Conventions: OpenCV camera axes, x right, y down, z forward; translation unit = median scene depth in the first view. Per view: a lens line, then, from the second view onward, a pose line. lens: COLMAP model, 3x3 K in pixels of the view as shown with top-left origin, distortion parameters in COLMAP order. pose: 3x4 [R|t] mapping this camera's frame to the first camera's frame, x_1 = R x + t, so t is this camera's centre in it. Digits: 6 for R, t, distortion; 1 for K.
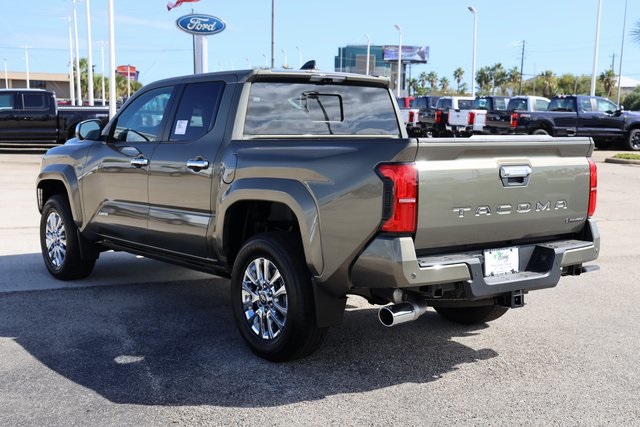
lens RADIAL K [[882.4, 0, 319.7], [0, 882.4, 210.6], [0, 0, 1]] dist [0.170783, 0.000000]
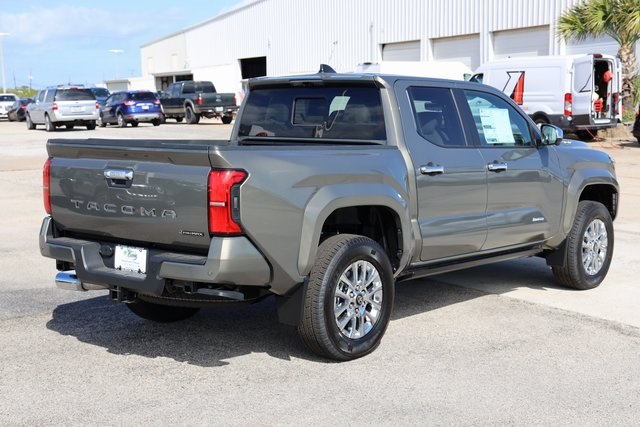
lens RADIAL K [[986.8, 0, 318.3], [0, 986.8, 209.1], [0, 0, 1]] dist [0.219540, 0.000000]
pose [[0.183965, 0.089518, -0.978848, 1.303536], [-0.095020, 0.992800, 0.072935, -0.101371], [0.978329, 0.079592, 0.191146, 0.924279]]
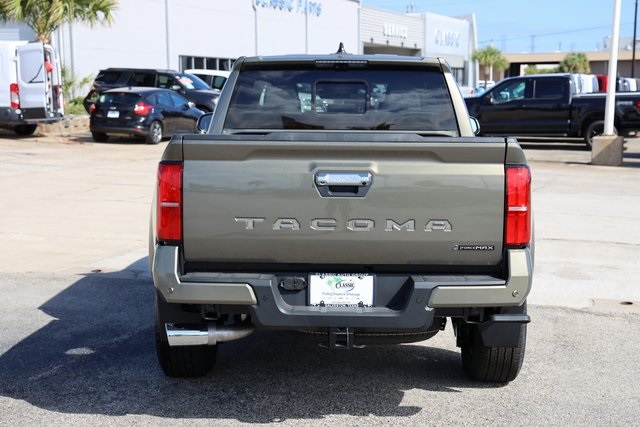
lens RADIAL K [[1044.7, 0, 303.1], [0, 1044.7, 203.7], [0, 0, 1]] dist [0.216661, 0.000000]
pose [[0.772228, 0.055383, -0.632927, 0.720706], [-0.062737, 0.997972, 0.010781, -0.026584], [0.632241, 0.031382, 0.774136, 0.230636]]
